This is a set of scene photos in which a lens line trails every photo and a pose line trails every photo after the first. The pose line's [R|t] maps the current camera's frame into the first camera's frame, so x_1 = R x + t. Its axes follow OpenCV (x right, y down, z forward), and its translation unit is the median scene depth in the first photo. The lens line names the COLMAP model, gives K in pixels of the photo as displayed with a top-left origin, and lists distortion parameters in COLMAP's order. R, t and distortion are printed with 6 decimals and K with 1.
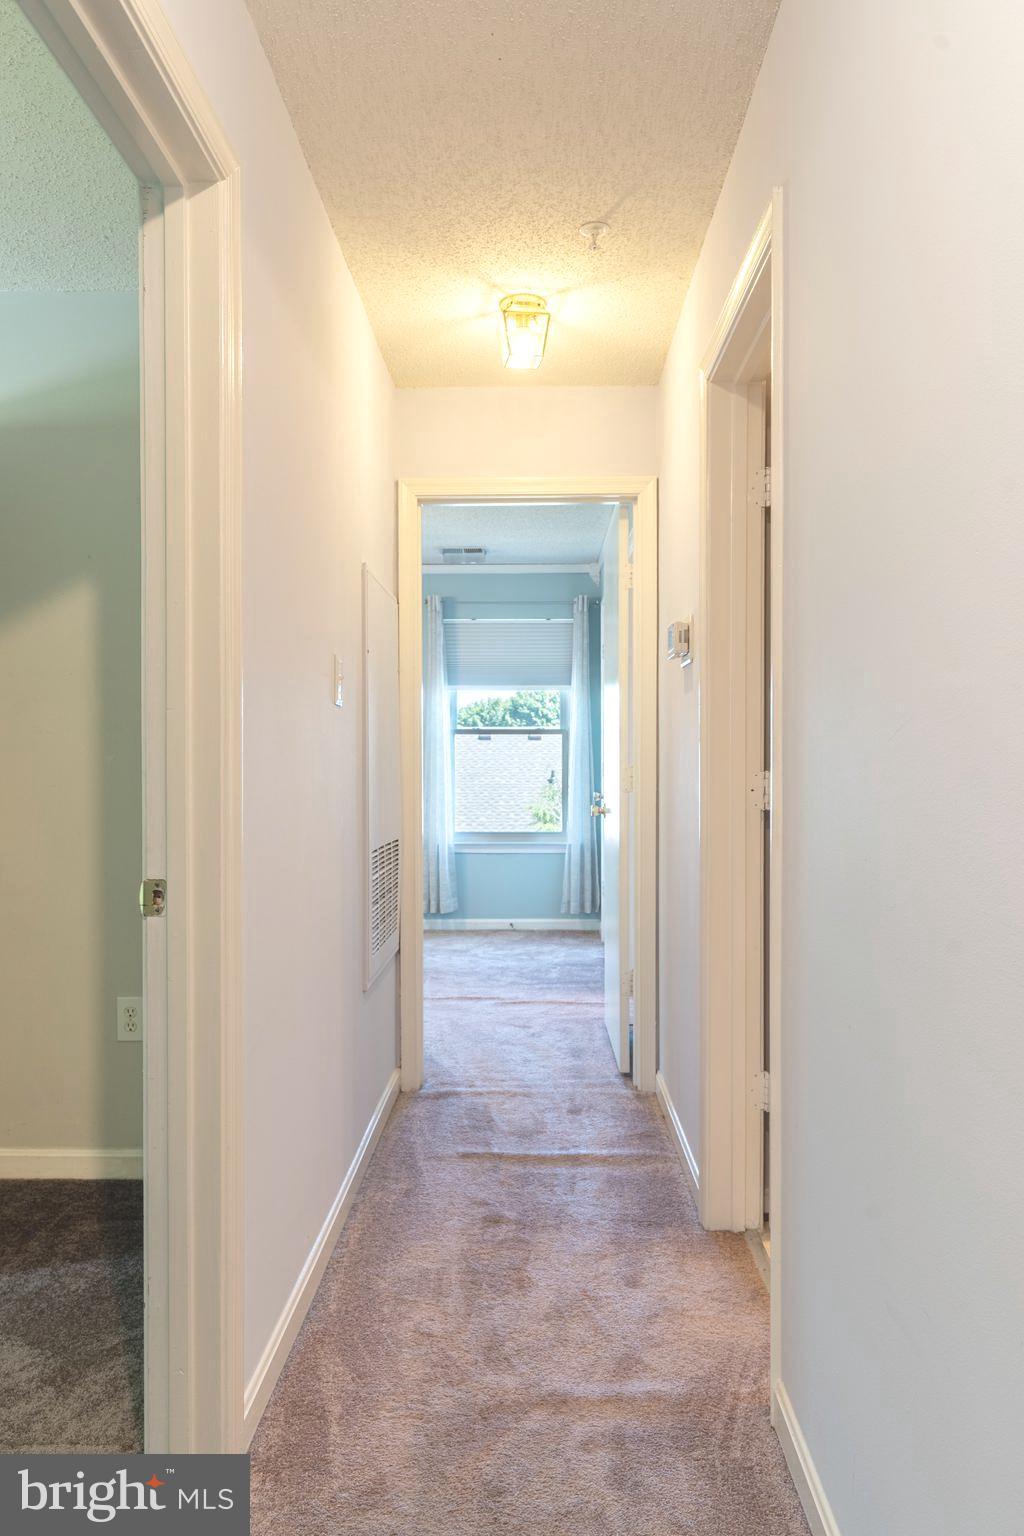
lens RADIAL K [[1057.2, 0, 512.5], [0, 1057.2, 765.3], [0, 0, 1]] dist [0.000544, 0.000155]
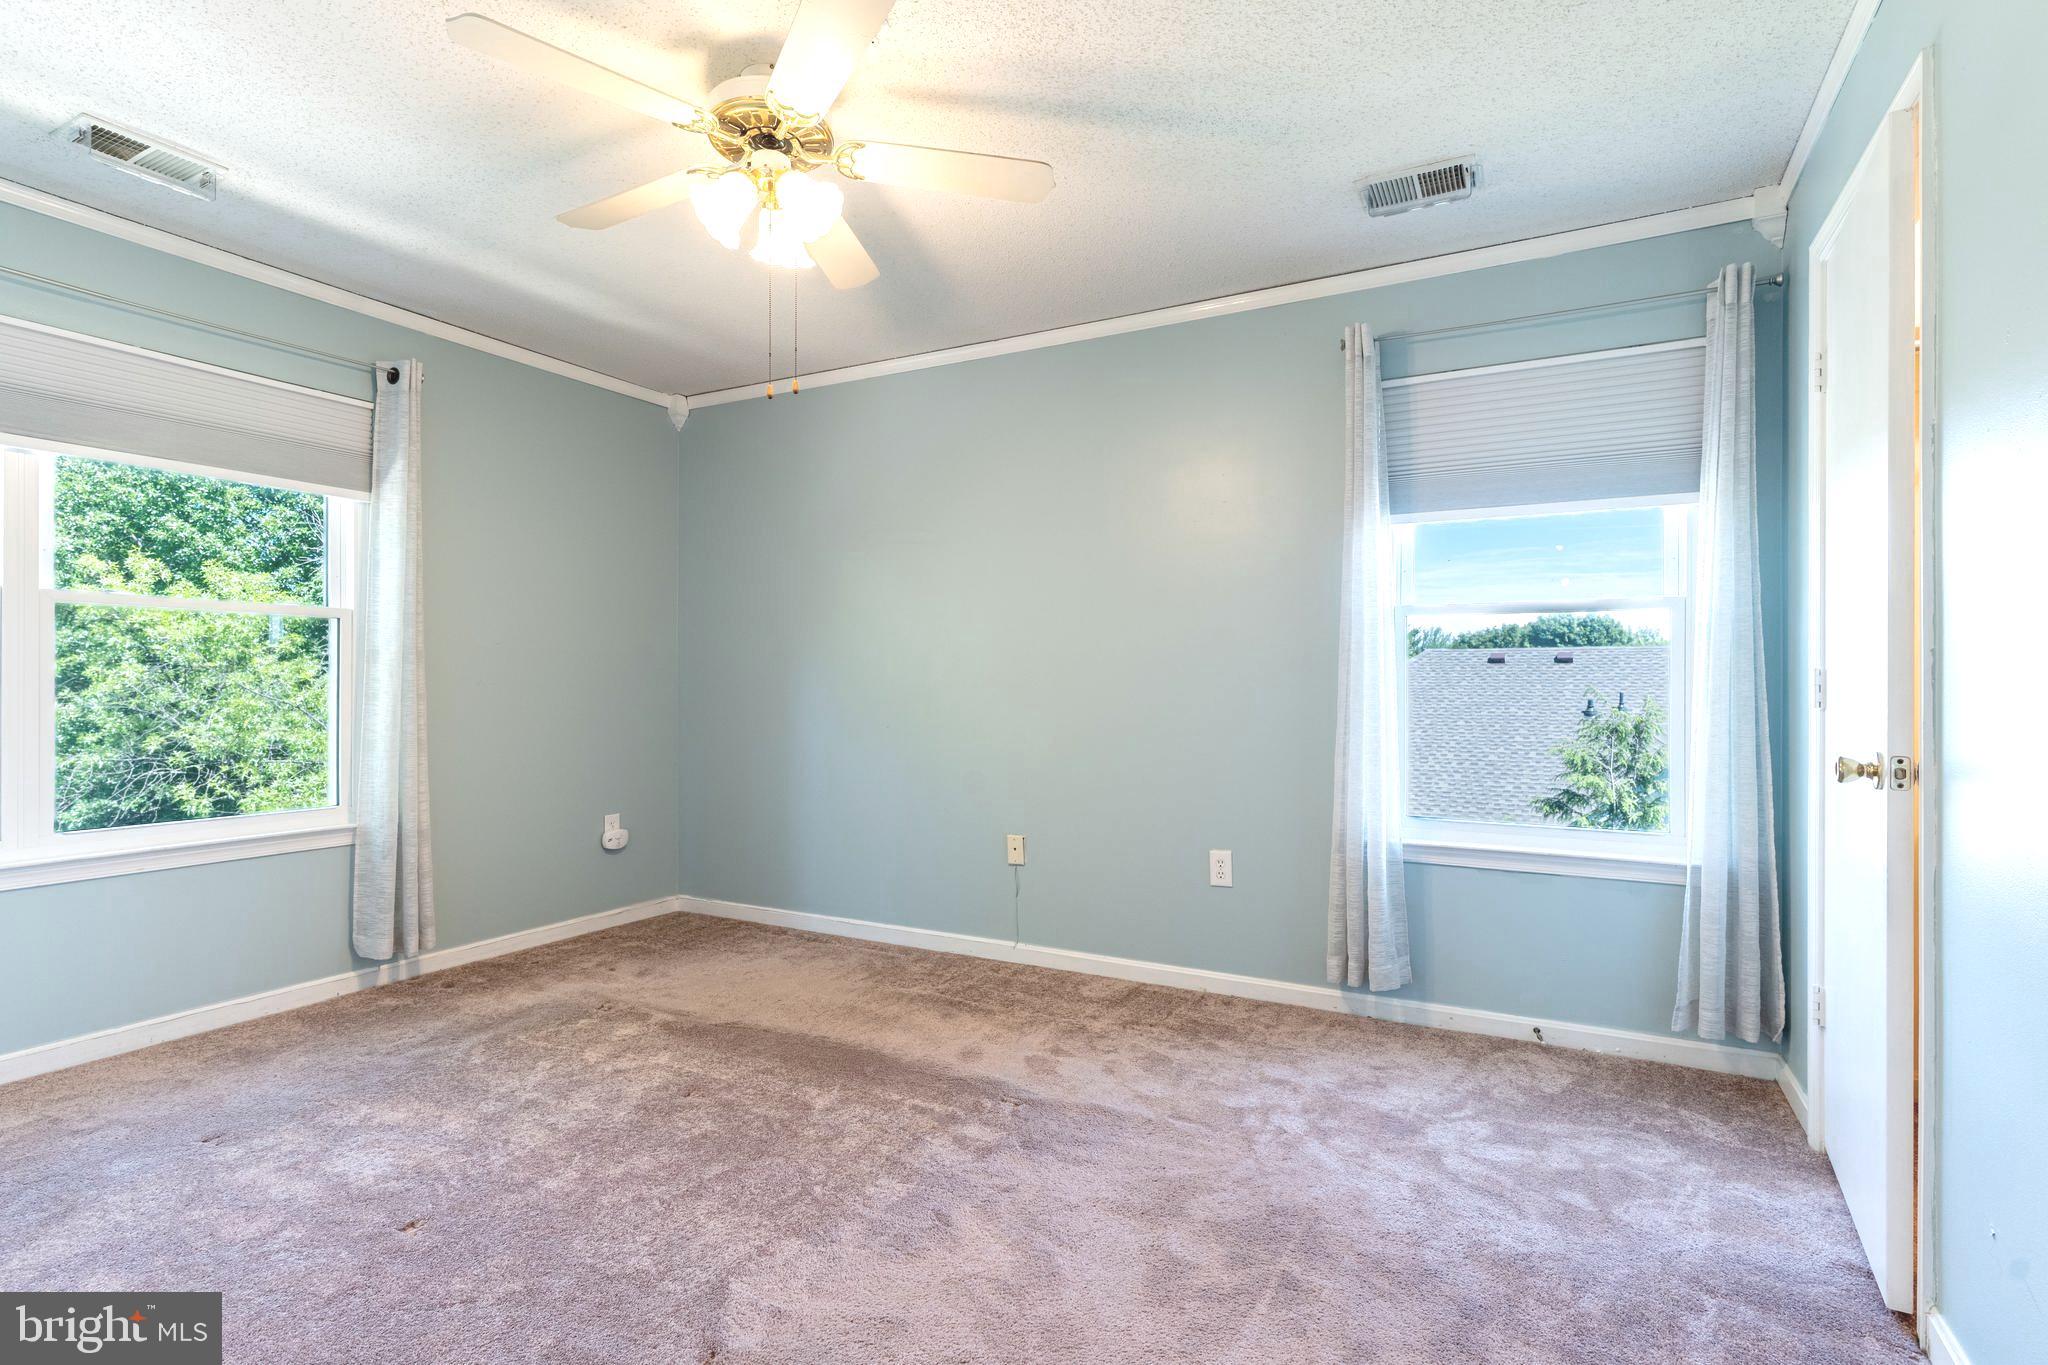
lens RADIAL K [[986.0, 0, 1023.5], [0, 986.0, 689.5], [0, 0, 1]] dist [0.002748, 0.000633]
pose [[0.889114, 0.003506, -0.457672, -0.003773], [-0.006745, 0.999962, -0.005443, 0.008209], [0.457635, 0.007927, 0.889105, 0.528174]]
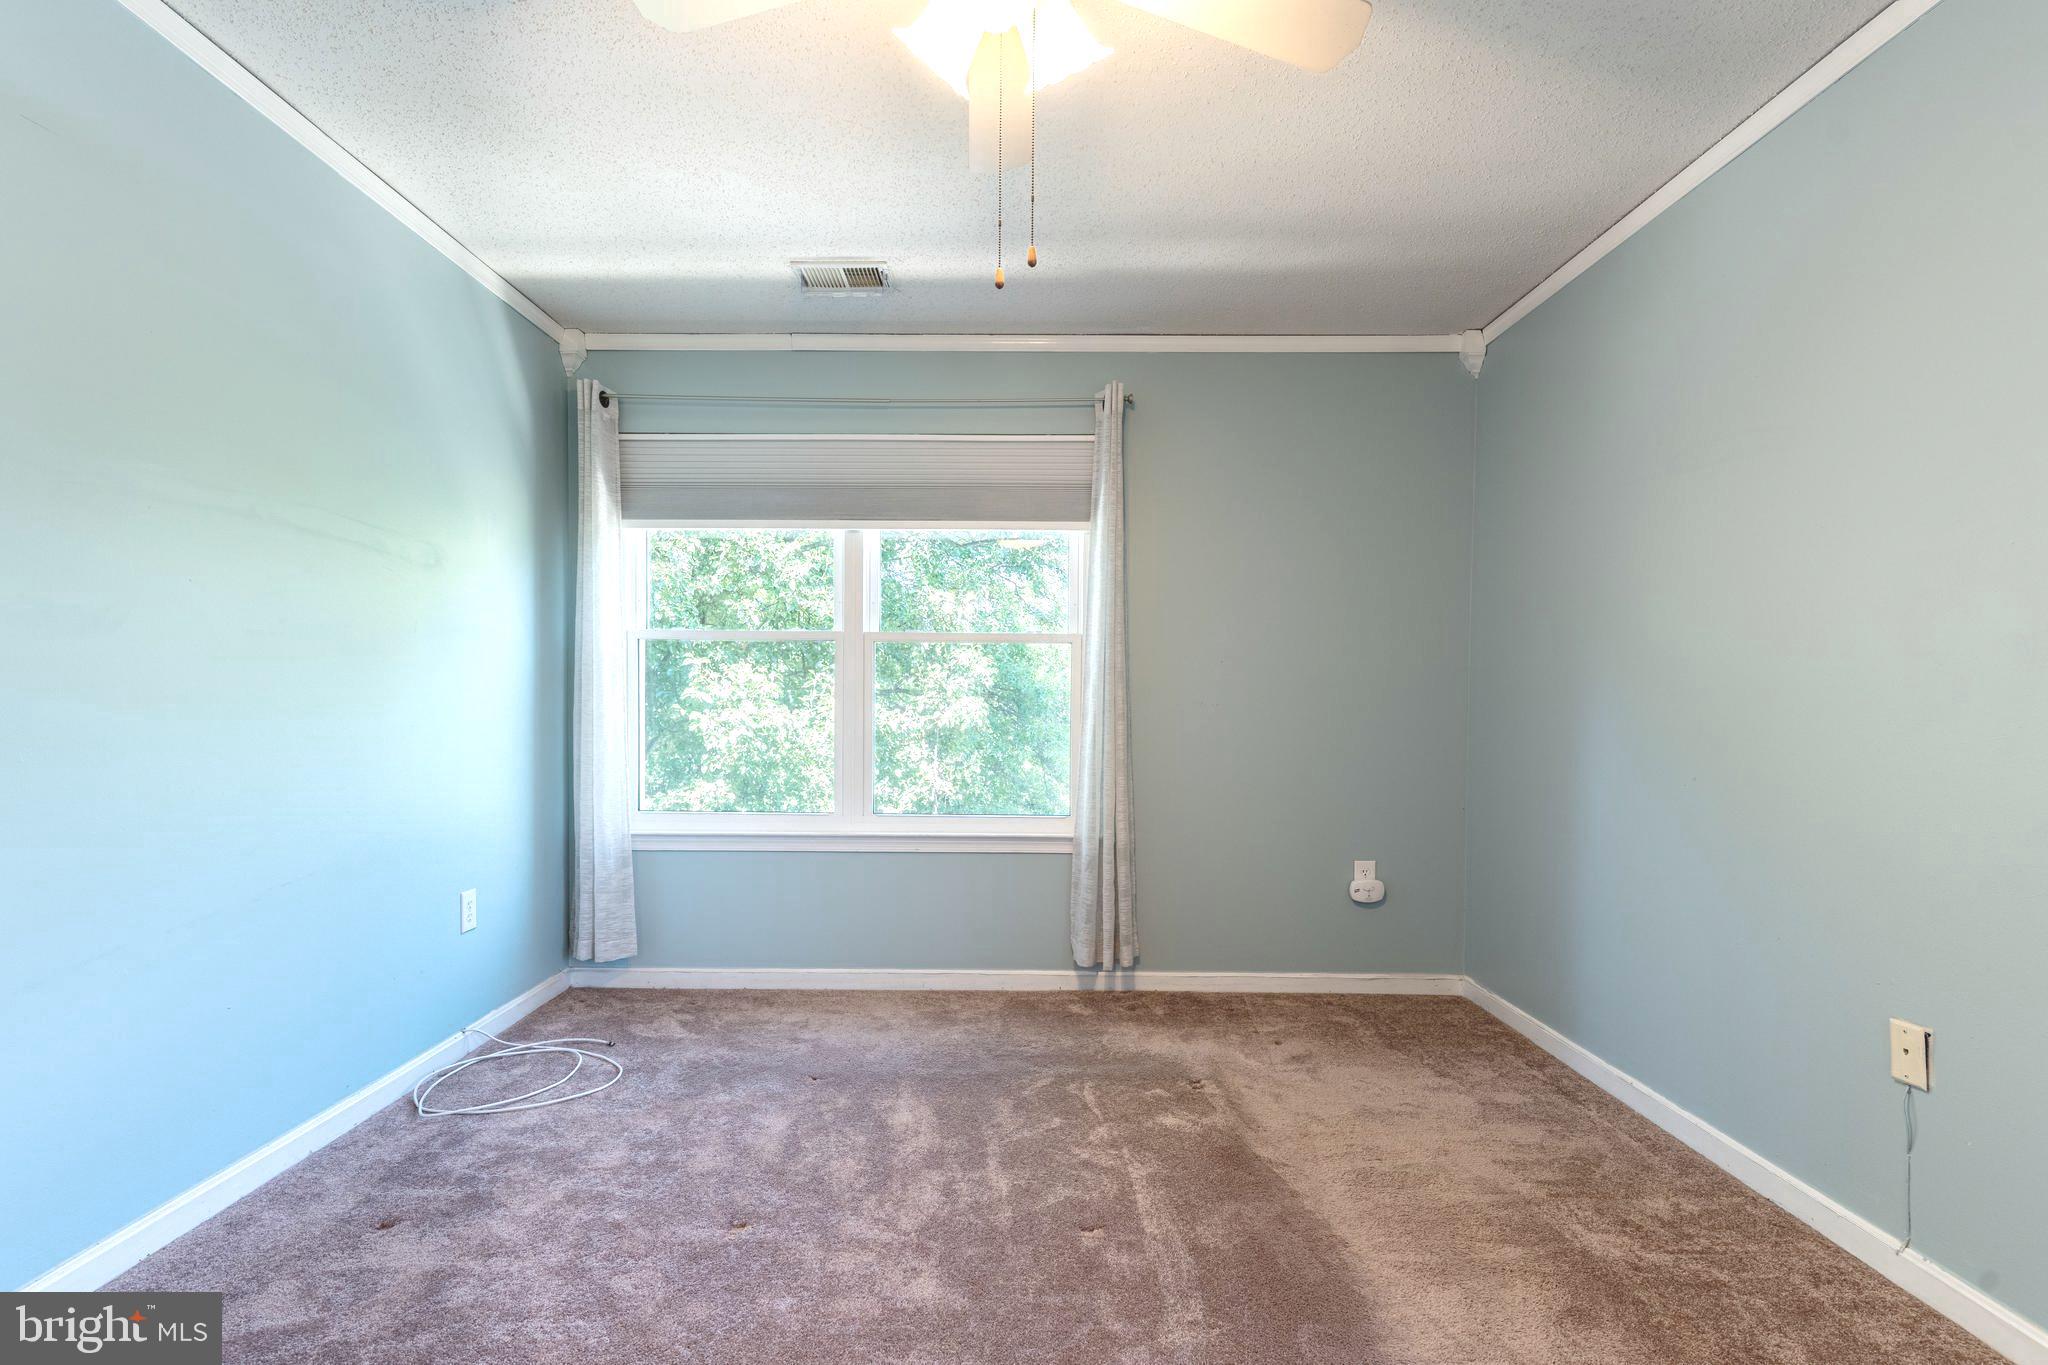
lens RADIAL K [[990.9, 0, 1017.0], [0, 990.9, 730.0], [0, 0, 1]] dist [0.000102, 0.001001]
pose [[0.014165, 0.028459, -0.999495, 0.000726], [-0.019245, 0.999417, 0.028184, 0.005347], [0.999714, 0.018836, 0.014704, 0.741131]]
